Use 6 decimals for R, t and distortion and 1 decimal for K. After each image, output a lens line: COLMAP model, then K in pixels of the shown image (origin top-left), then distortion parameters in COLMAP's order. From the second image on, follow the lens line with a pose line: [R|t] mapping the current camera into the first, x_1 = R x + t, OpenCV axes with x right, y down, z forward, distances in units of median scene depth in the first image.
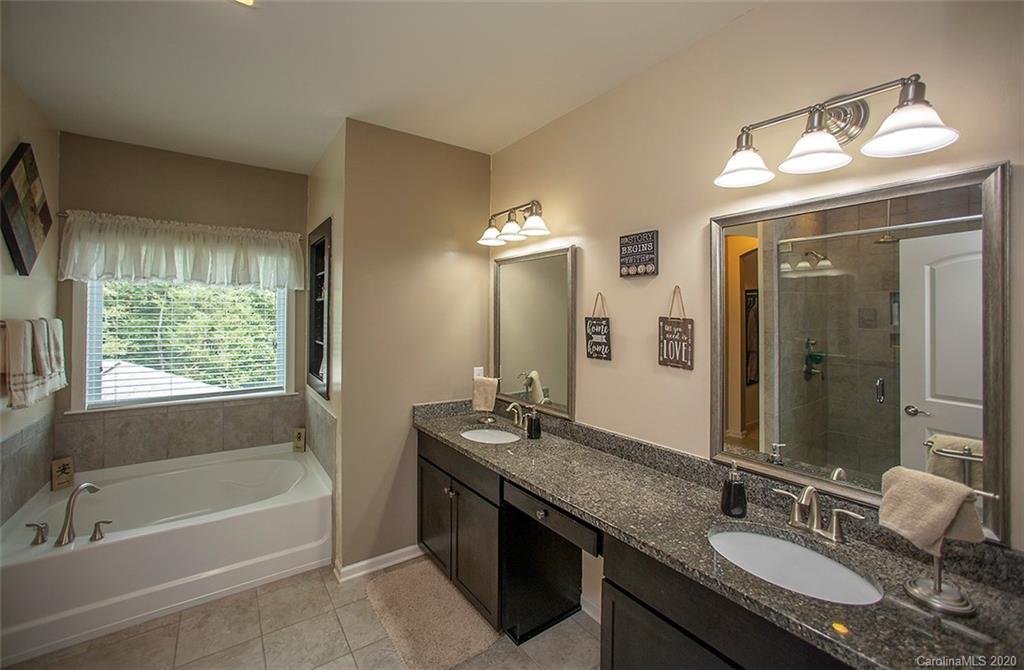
lens RADIAL K [[445.1, 0, 531.1], [0, 445.1, 305.8], [0, 0, 1]] dist [-0.000741, 0.000027]
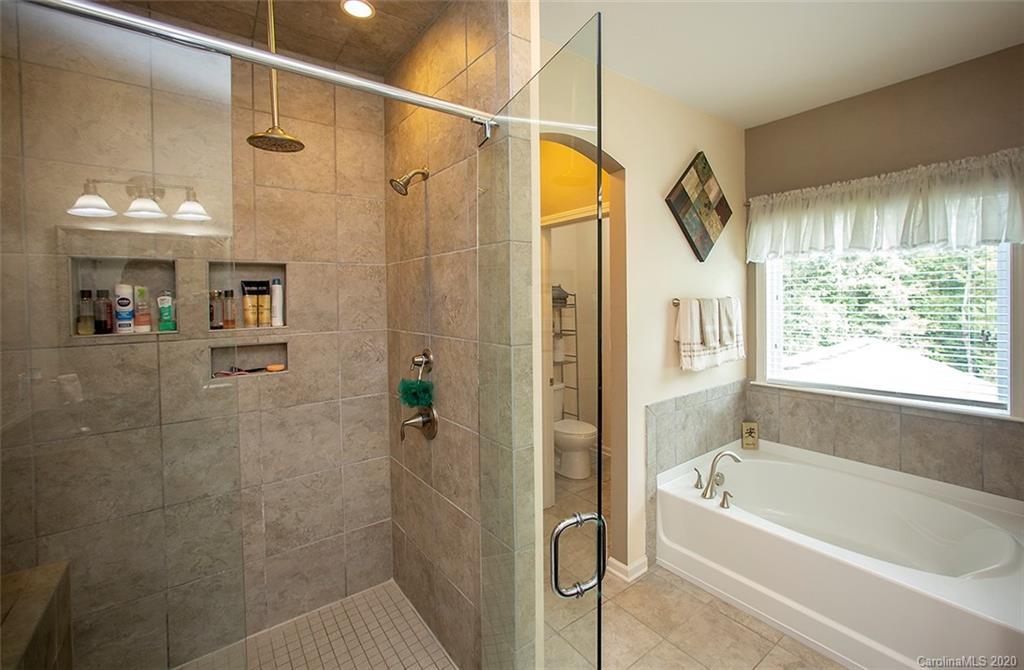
lens RADIAL K [[445.1, 0, 531.1], [0, 445.1, 305.8], [0, 0, 1]] dist [-0.000741, 0.000027]
pose [[0.031002, 0.007546, -0.999491, 0.042997], [0.040708, 0.999132, 0.008806, 0.017271], [0.998690, -0.040960, 0.030668, 0.410645]]
